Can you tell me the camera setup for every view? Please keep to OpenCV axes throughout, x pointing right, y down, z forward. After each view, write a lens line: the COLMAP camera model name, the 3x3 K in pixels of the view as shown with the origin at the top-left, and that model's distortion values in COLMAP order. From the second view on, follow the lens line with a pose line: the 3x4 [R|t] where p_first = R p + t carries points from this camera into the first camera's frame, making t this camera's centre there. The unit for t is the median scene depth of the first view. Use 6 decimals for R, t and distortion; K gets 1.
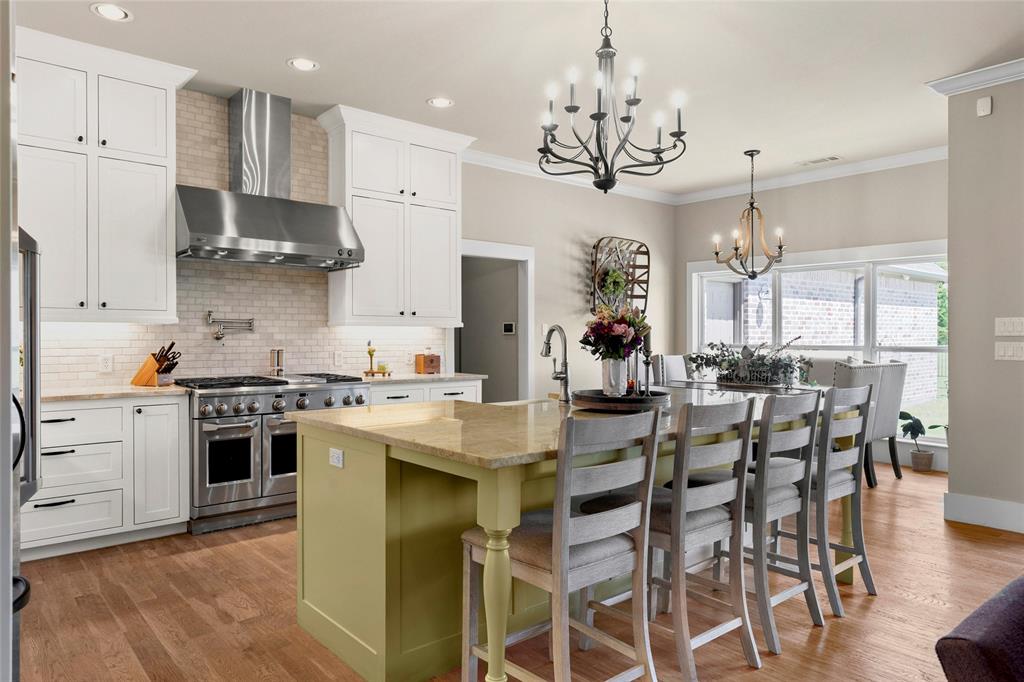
lens RADIAL K [[662.4, 0, 501.7], [0, 662.4, 341.1], [0, 0, 1]] dist [-0.001765, 0.004206]
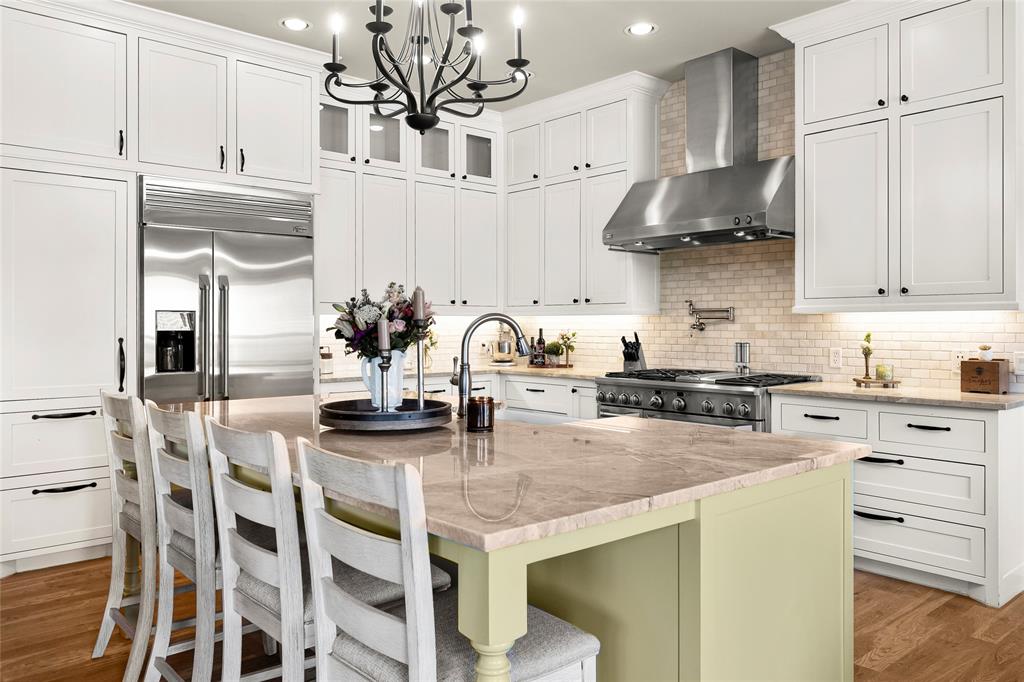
lens RADIAL K [[748.6, 0, 492.2], [0, 748.6, 321.4], [0, 0, 1]] dist [-0.007015, 0.000583]
pose [[0.025564, -0.004210, -0.999664, 0.570211], [-0.007054, 0.999965, -0.004392, -0.007398], [0.999648, 0.007164, 0.025533, 0.606741]]
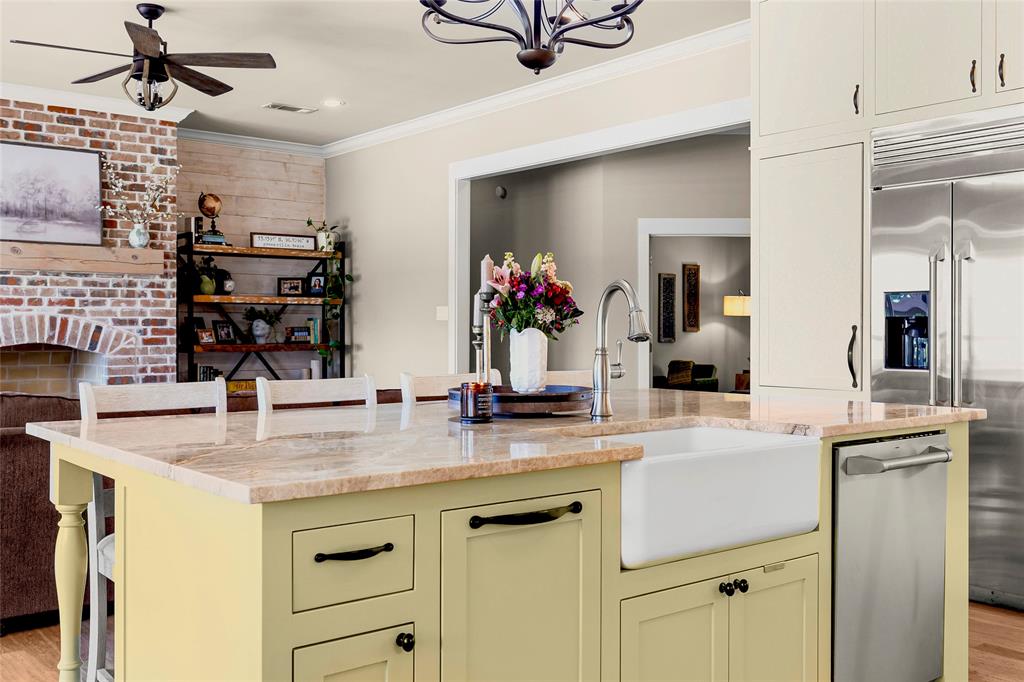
lens RADIAL K [[995.3, 0, 534.3], [0, 995.3, 324.2], [0, 0, 1]] dist [0.006792, 0.000000]
pose [[-0.999894, -0.000341, -0.014531, 0.099267], [-0.000353, 1.000000, 0.000829, 0.006751], [0.014531, 0.000834, -0.999894, 1.117366]]
